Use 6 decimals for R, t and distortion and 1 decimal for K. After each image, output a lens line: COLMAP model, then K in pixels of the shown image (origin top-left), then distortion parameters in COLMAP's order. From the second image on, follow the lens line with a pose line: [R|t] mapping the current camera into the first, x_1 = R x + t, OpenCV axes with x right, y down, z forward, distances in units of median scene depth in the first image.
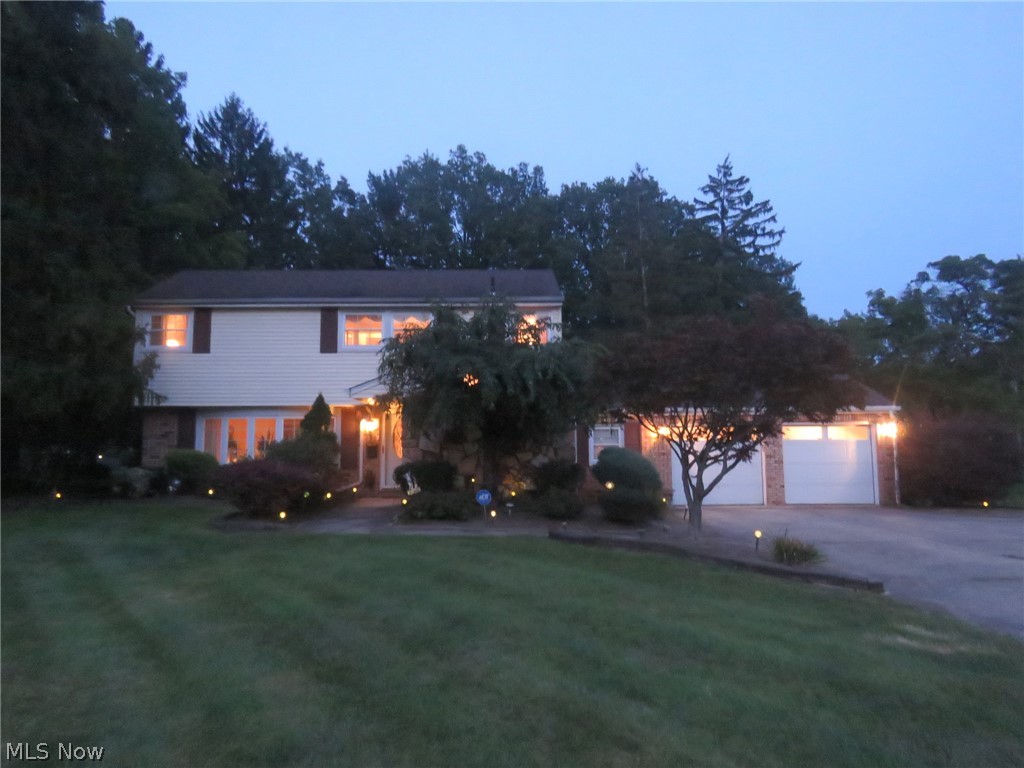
lens RADIAL K [[683.6, 0, 512.0], [0, 683.6, 384.0], [0, 0, 1]] dist [-0.004971, -0.002358]
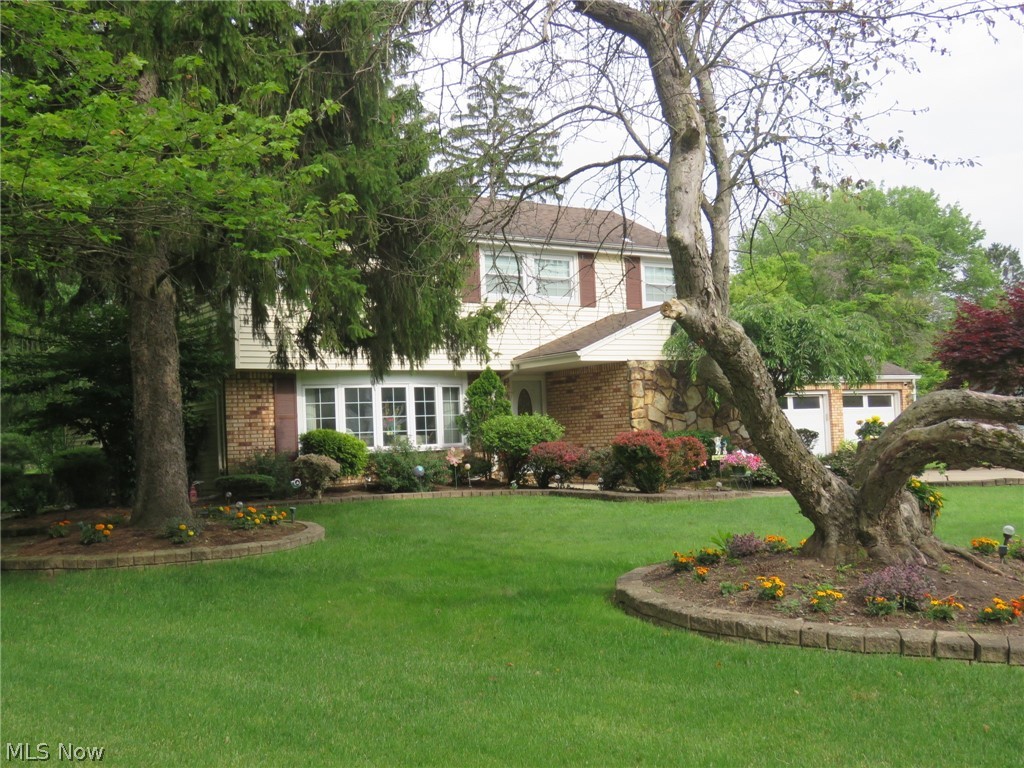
lens RADIAL K [[1094.4, 0, 512.0], [0, 1094.4, 384.0], [0, 0, 1]] dist [0.009896, 0.002139]
pose [[0.833035, -0.000203, 0.553220, -0.902925], [-0.016884, 0.999525, 0.025791, 0.013515], [-0.552963, -0.030826, 0.832636, -0.064773]]
